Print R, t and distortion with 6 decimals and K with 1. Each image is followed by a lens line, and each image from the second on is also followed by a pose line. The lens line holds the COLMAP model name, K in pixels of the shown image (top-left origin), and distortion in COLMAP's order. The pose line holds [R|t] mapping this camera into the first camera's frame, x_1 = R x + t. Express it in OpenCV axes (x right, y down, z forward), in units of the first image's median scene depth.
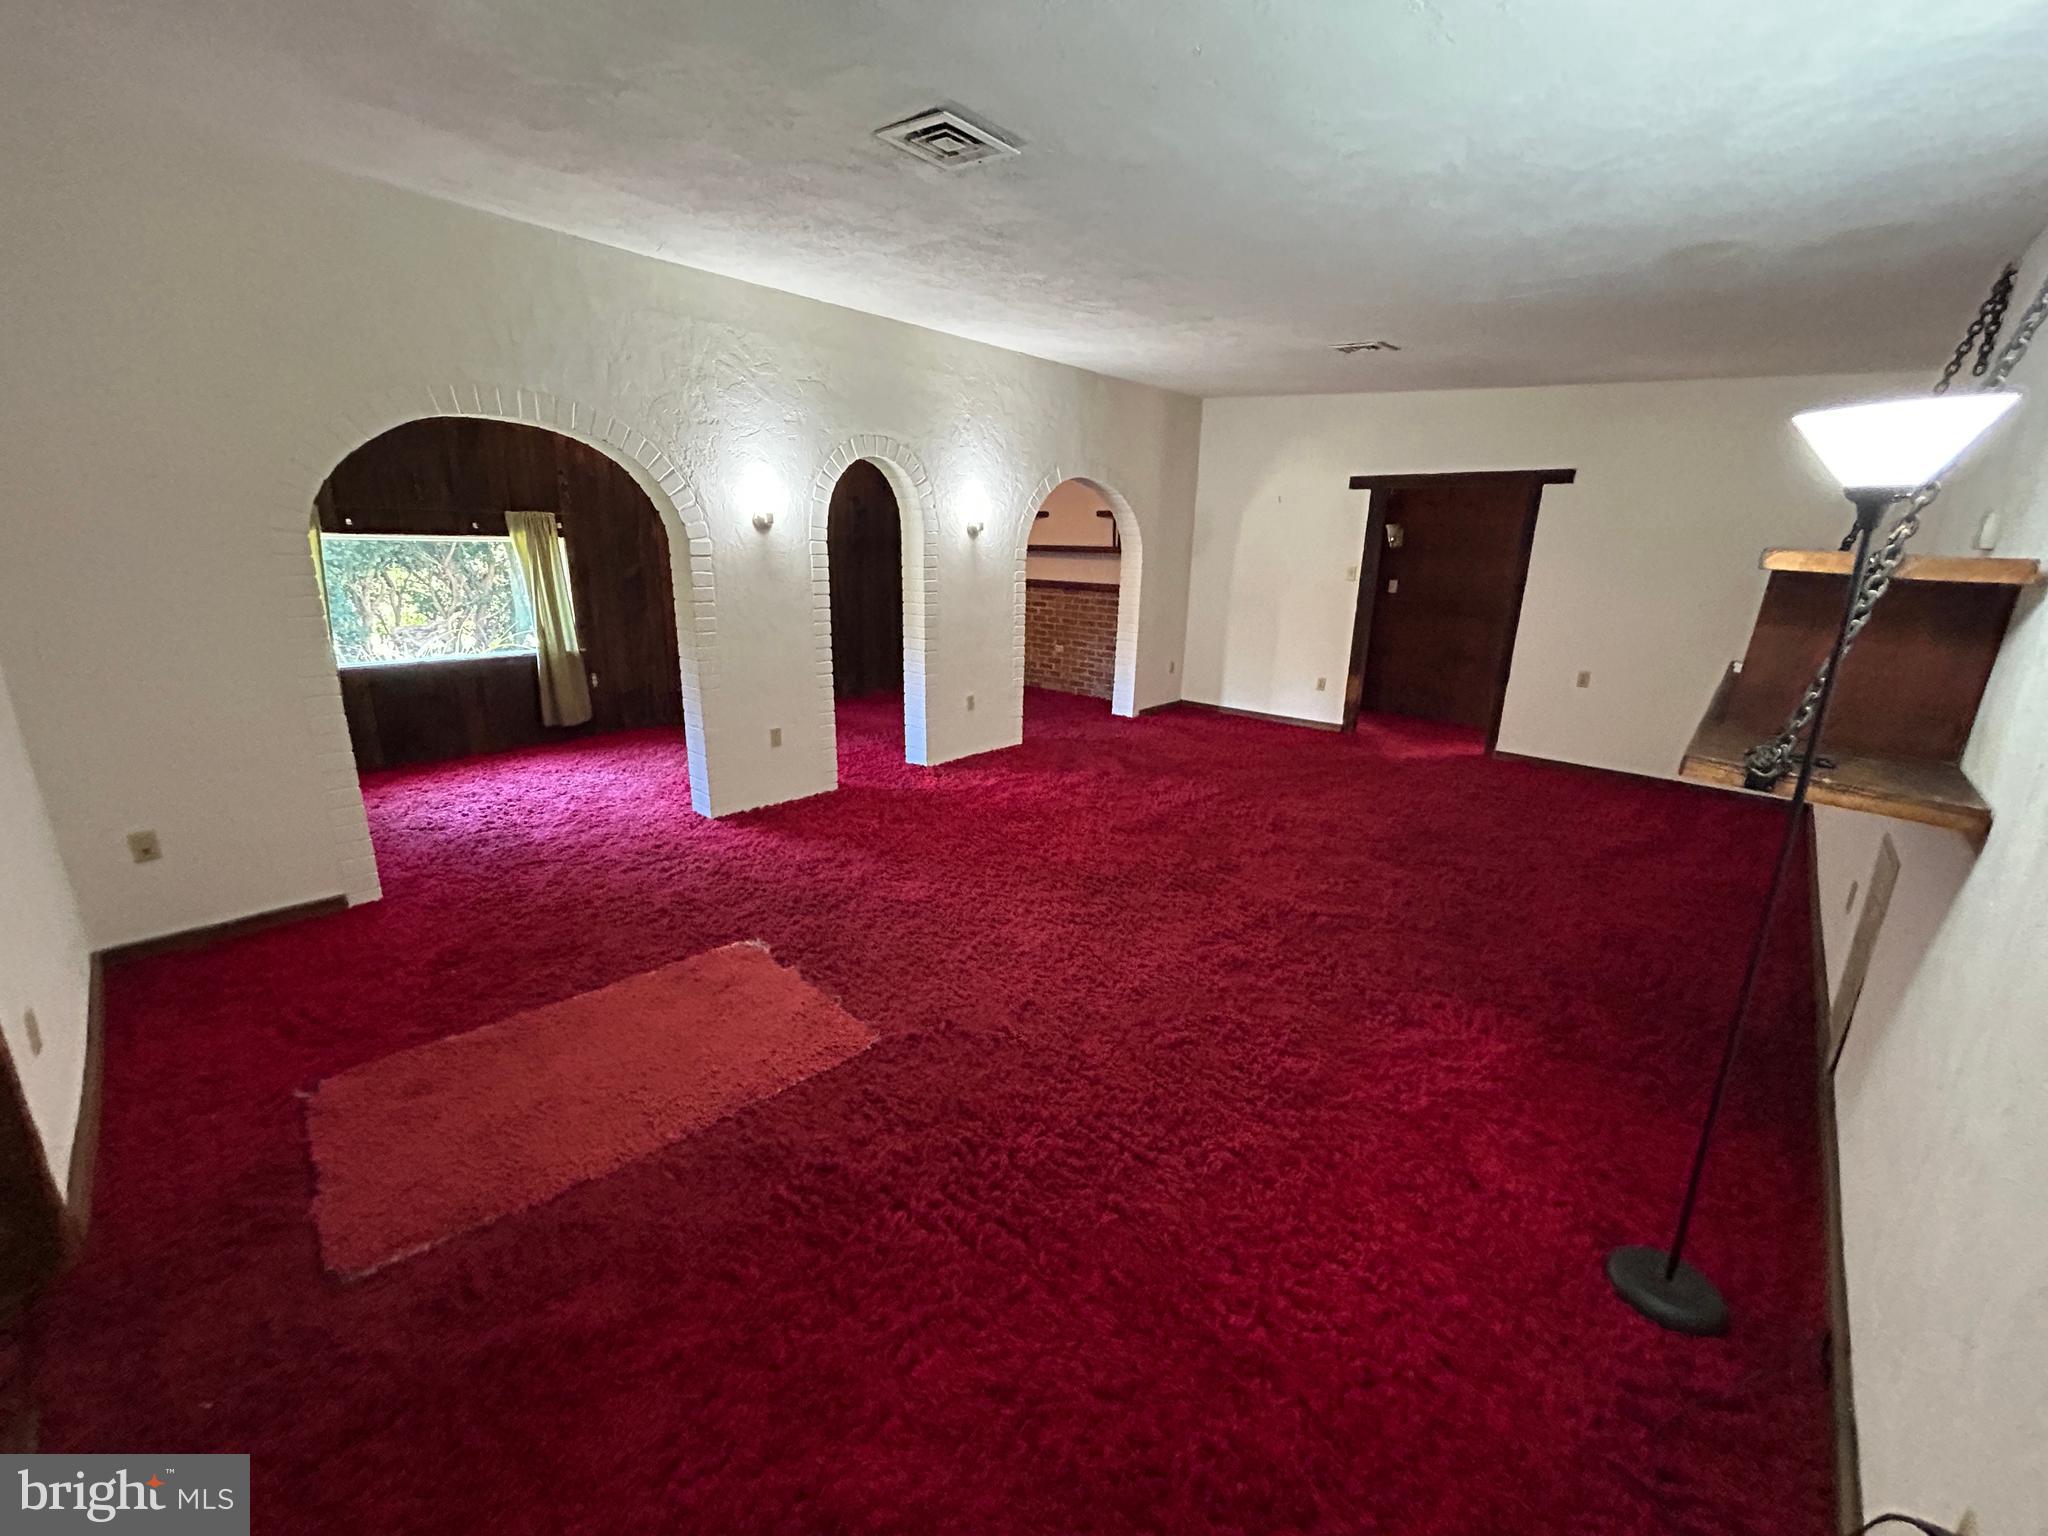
lens RADIAL K [[843.3, 0, 1022.3], [0, 843.3, 764.0], [0, 0, 1]] dist [0.014887, -0.000009]
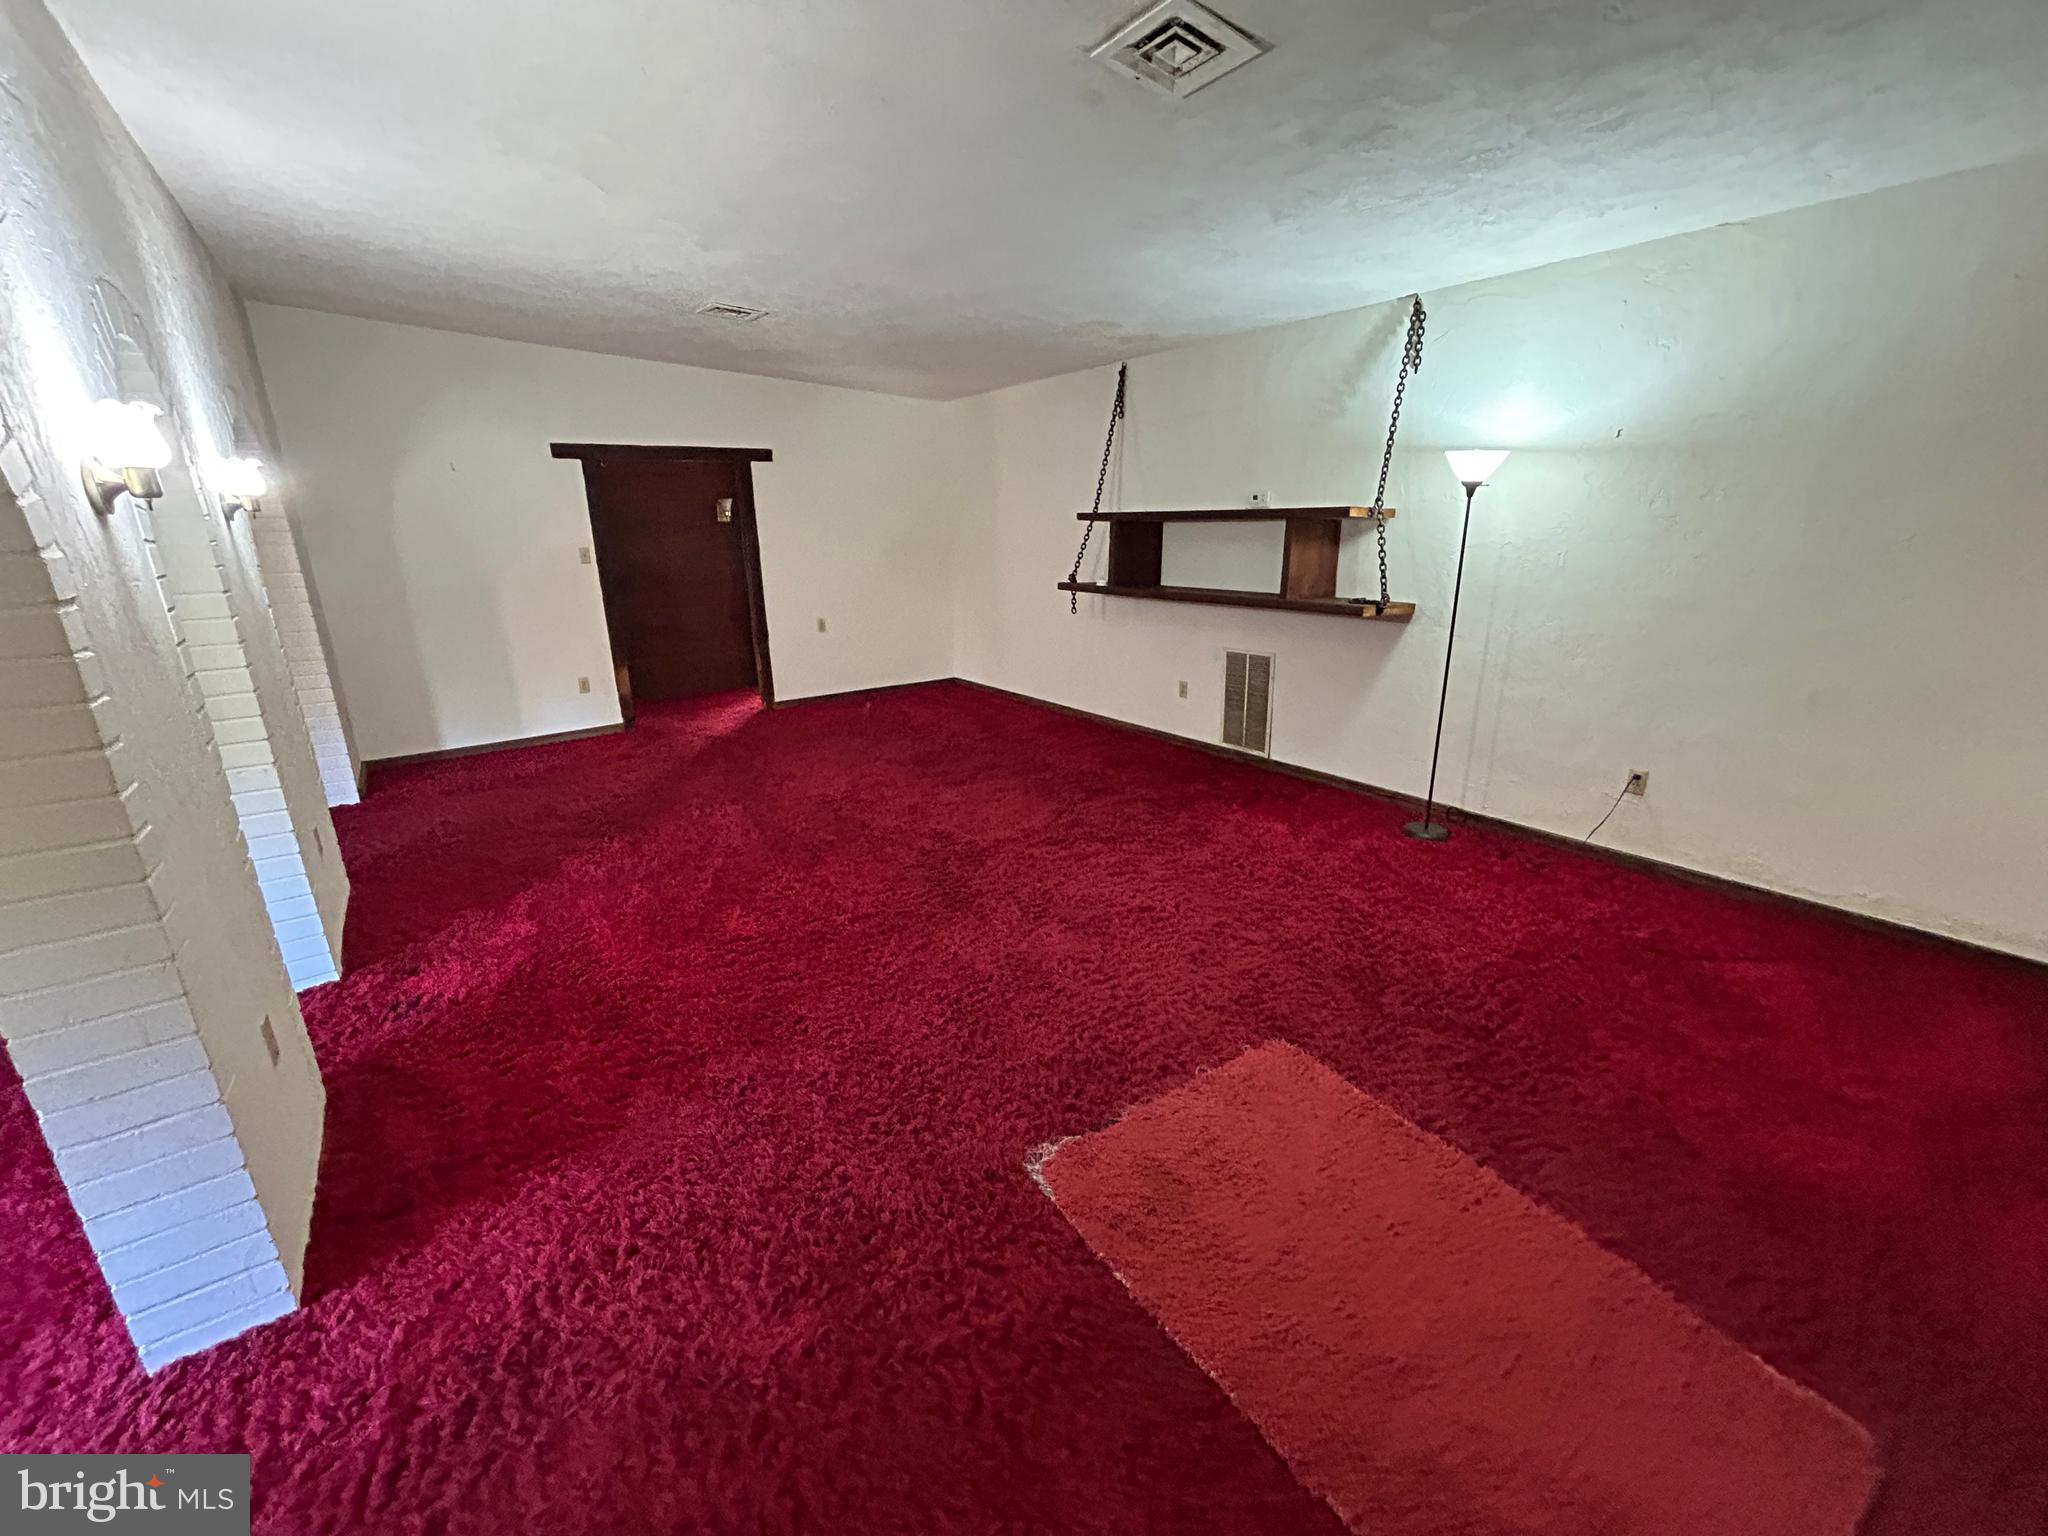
lens RADIAL K [[843.3, 0, 1022.3], [0, 843.3, 764.0], [0, 0, 1]] dist [0.014887, -0.000009]
pose [[0.185173, -0.306480, 0.933692, -0.492092], [0.279335, 0.927347, 0.248999, -0.137579], [-0.942169, 0.214705, 0.257331, 0.461720]]
